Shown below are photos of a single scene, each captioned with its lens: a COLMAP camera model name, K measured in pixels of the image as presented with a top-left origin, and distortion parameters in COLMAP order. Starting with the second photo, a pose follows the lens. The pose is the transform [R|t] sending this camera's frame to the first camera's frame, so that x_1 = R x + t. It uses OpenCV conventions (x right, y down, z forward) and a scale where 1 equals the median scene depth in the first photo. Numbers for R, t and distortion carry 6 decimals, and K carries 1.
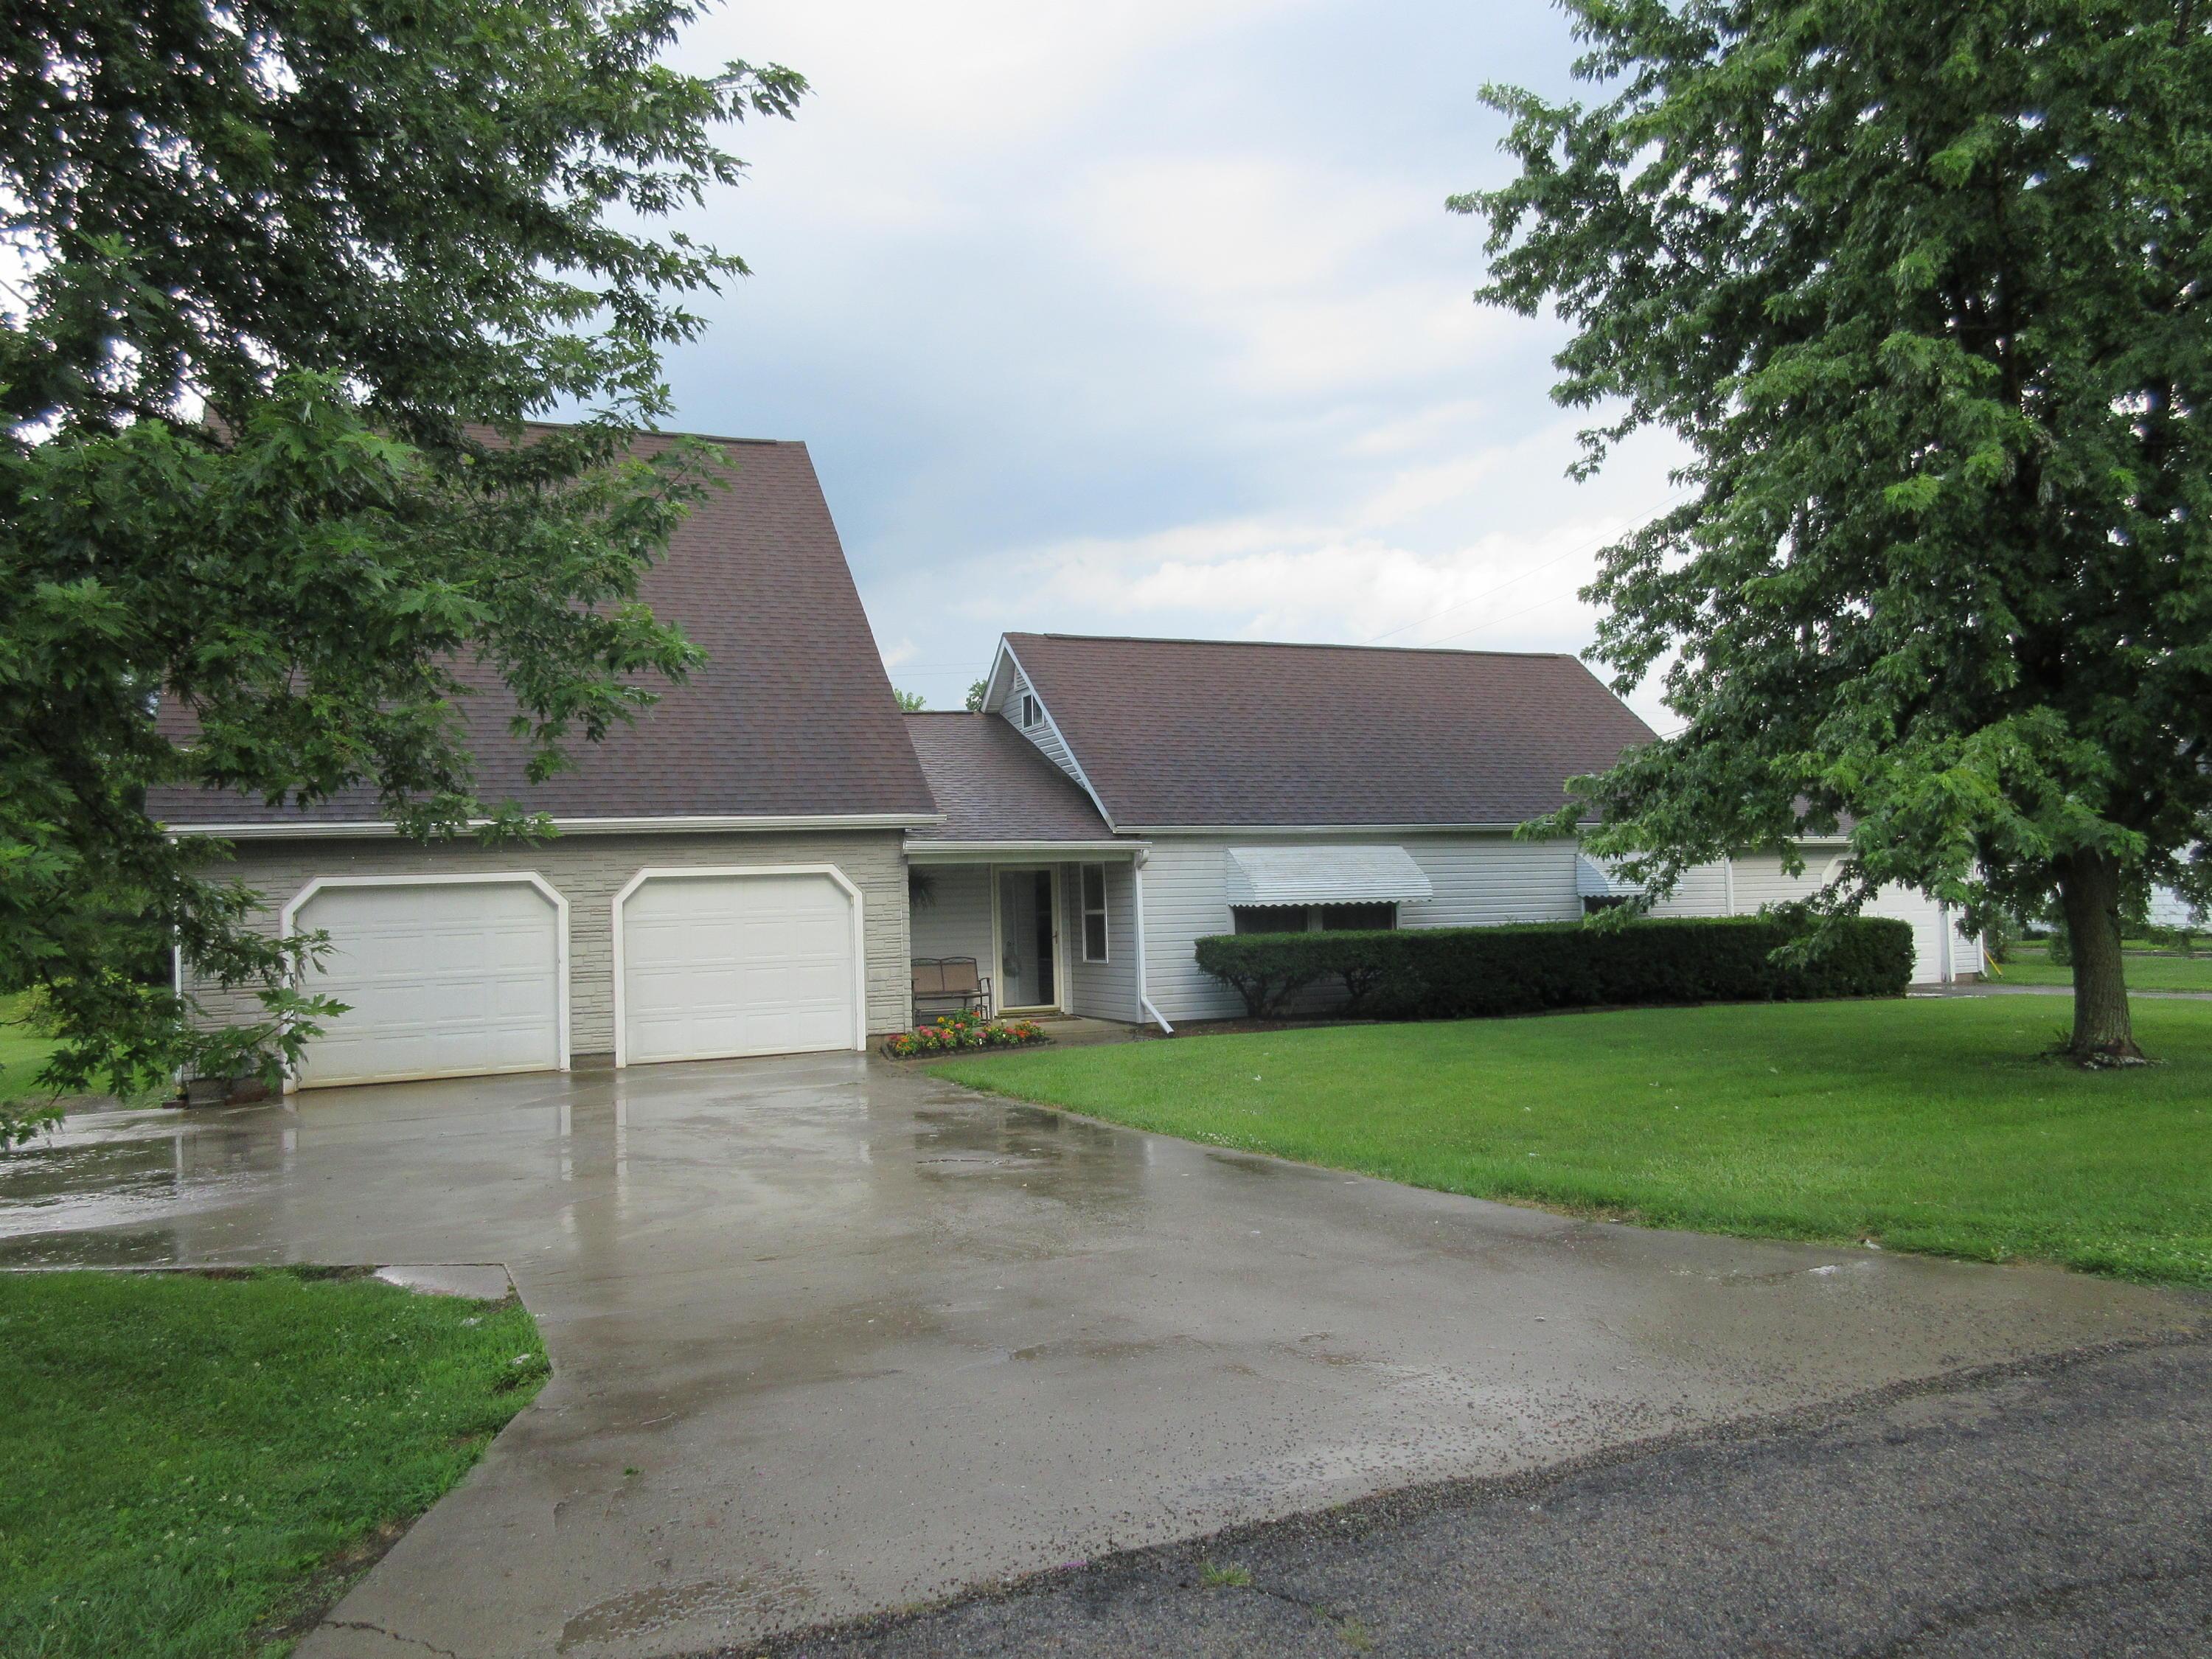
lens RADIAL K [[1629.4, 0, 1106.0], [0, 1629.4, 829.5], [0, 0, 1]] dist [0.000555, -0.002372]
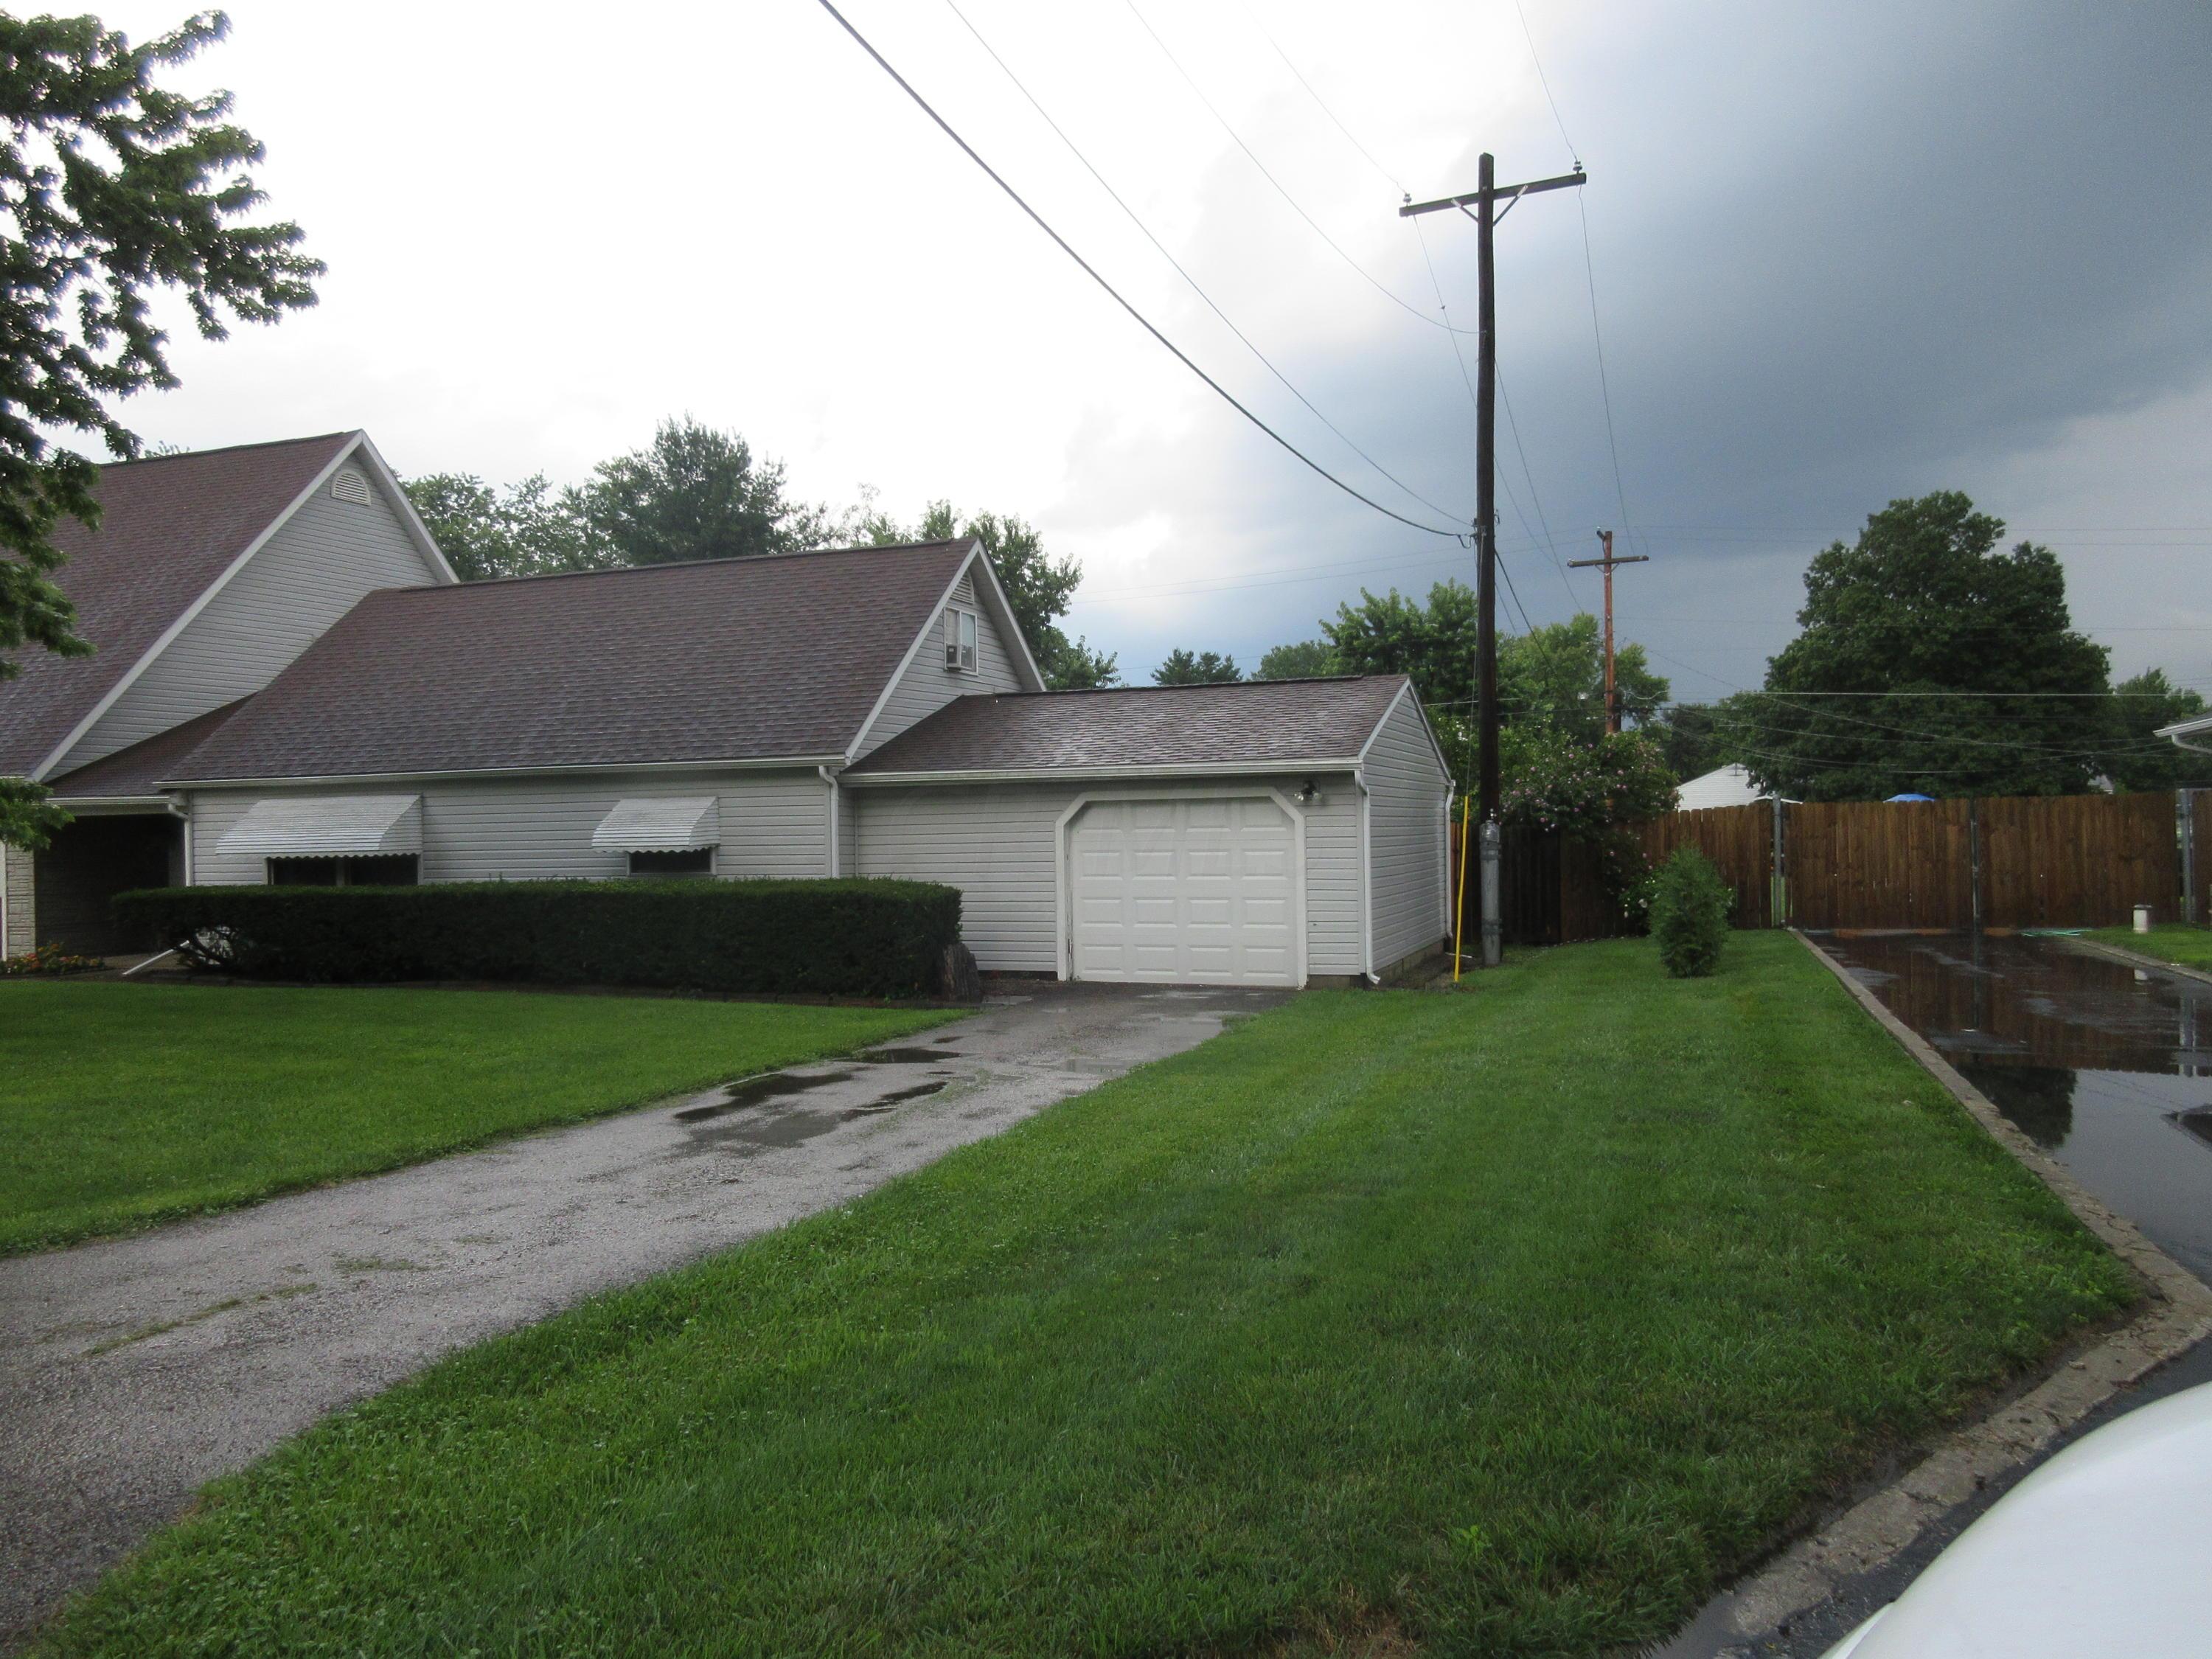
lens RADIAL K [[1629.4, 0, 1106.0], [0, 1629.4, 829.5], [0, 0, 1]] dist [0.000555, -0.002372]
pose [[0.743962, 0.012406, -0.668107, 1.103499], [0.027429, 0.998418, 0.049082, -0.005495], [0.667659, -0.054841, 0.742444, 0.576742]]
